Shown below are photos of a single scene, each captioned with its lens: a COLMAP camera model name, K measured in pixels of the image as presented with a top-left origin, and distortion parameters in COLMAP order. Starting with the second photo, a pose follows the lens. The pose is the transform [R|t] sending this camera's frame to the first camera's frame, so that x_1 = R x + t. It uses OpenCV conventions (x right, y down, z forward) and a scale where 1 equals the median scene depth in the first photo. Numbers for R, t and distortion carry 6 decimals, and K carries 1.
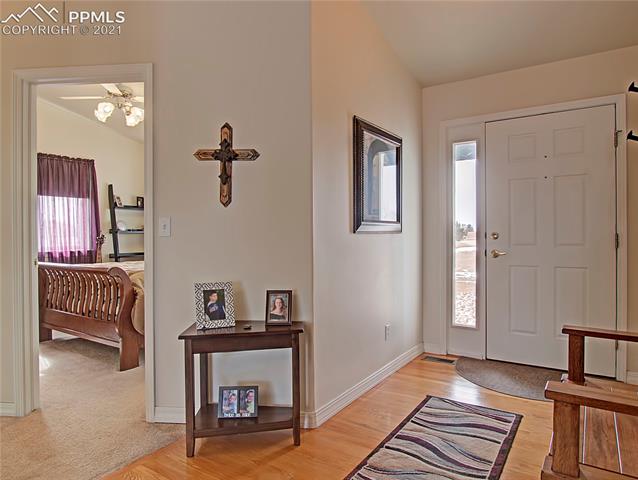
lens RADIAL K [[407.6, 0, 319.1], [0, 407.6, 240.9], [0, 0, 1]] dist [-0.025470, -0.002106]
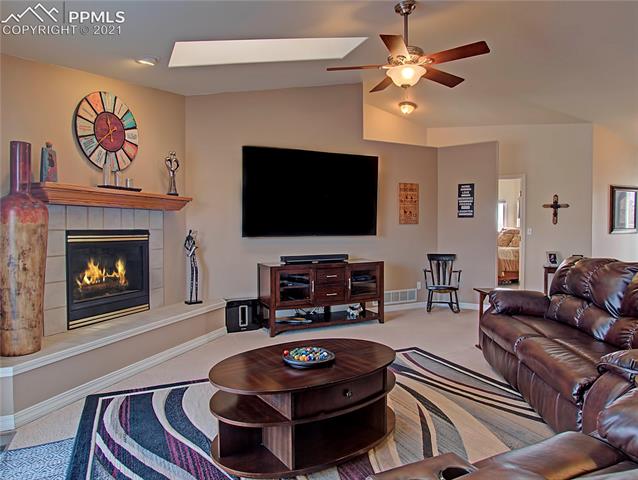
lens RADIAL K [[407.6, 0, 319.7], [0, 407.6, 237.7], [0, 0, 1]] dist [-0.025470, -0.002106]
pose [[0.860086, 0.014313, -0.509949, -0.202839], [-0.008522, 0.999870, 0.013691, -0.019190], [0.510079, -0.007429, 0.860096, -2.186606]]
